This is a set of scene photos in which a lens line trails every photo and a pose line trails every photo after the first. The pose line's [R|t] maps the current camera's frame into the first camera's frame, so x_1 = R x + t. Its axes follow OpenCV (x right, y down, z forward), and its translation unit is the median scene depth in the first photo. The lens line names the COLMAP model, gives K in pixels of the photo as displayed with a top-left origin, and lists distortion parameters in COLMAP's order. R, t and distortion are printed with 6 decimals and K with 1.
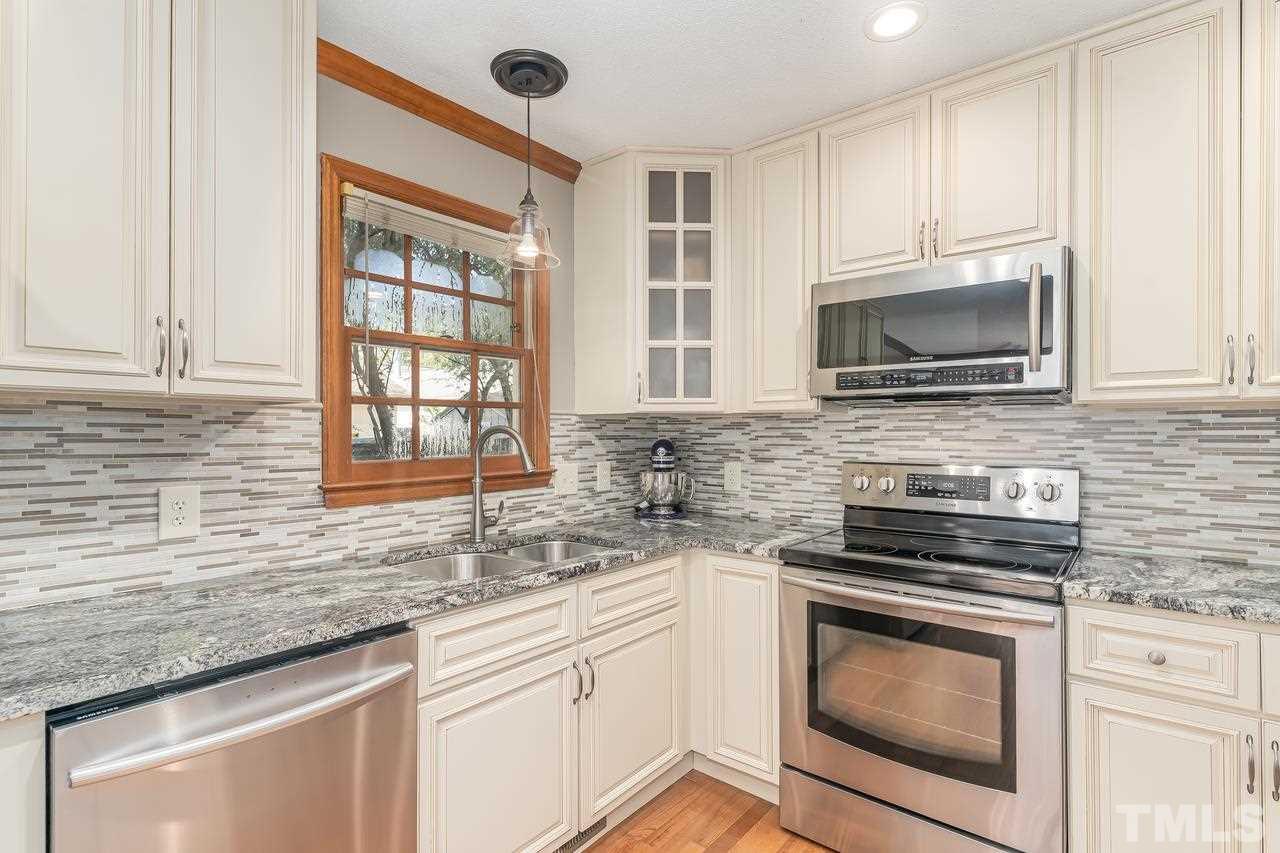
lens RADIAL K [[621.1, 0, 624.4], [0, 621.1, 419.3], [0, 0, 1]] dist [-0.001012, -0.000007]
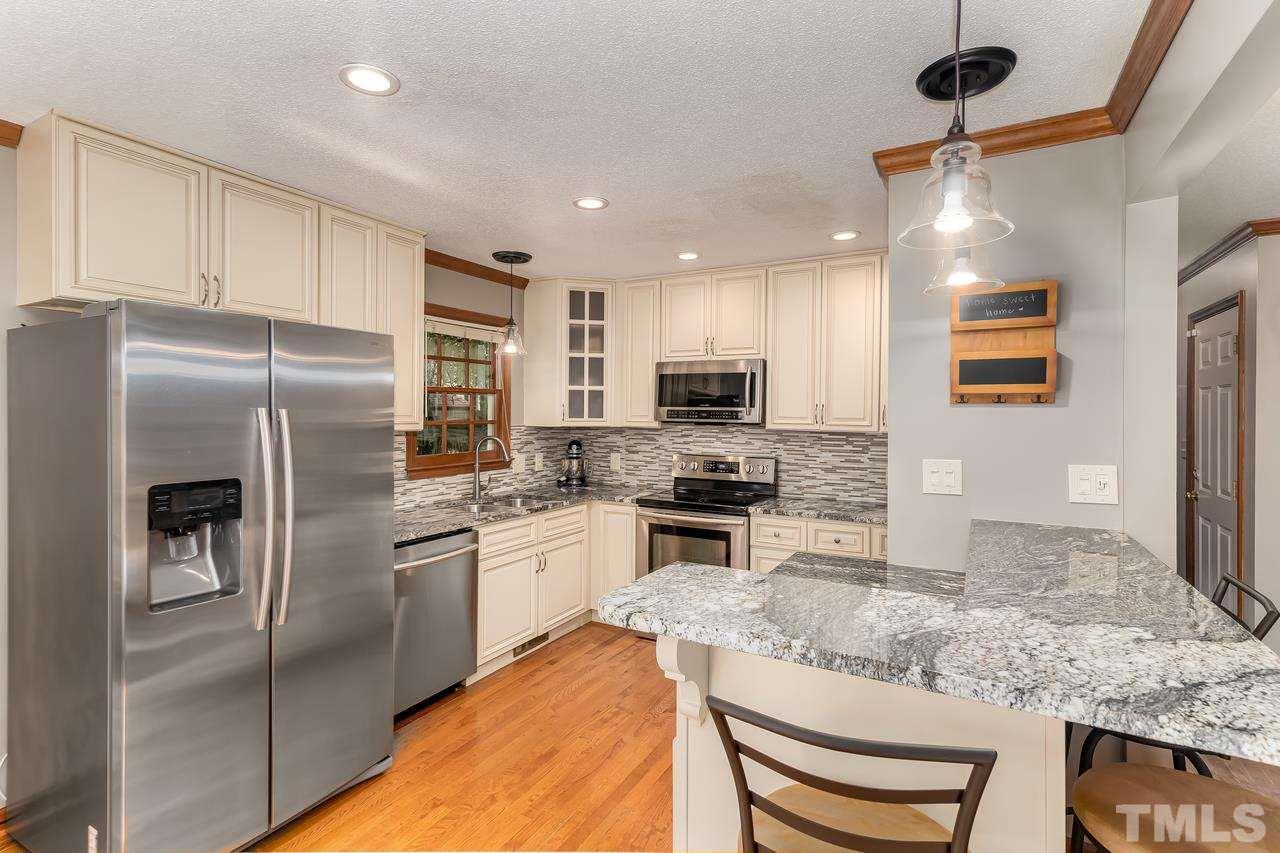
lens RADIAL K [[621.1, 0, 624.4], [0, 621.1, 419.3], [0, 0, 1]] dist [-0.001012, -0.000007]
pose [[0.984648, 0.006115, 0.174443, -0.115131], [-0.011745, 0.999442, 0.031257, -0.090349], [-0.174155, -0.032826, 0.984171, -0.790844]]
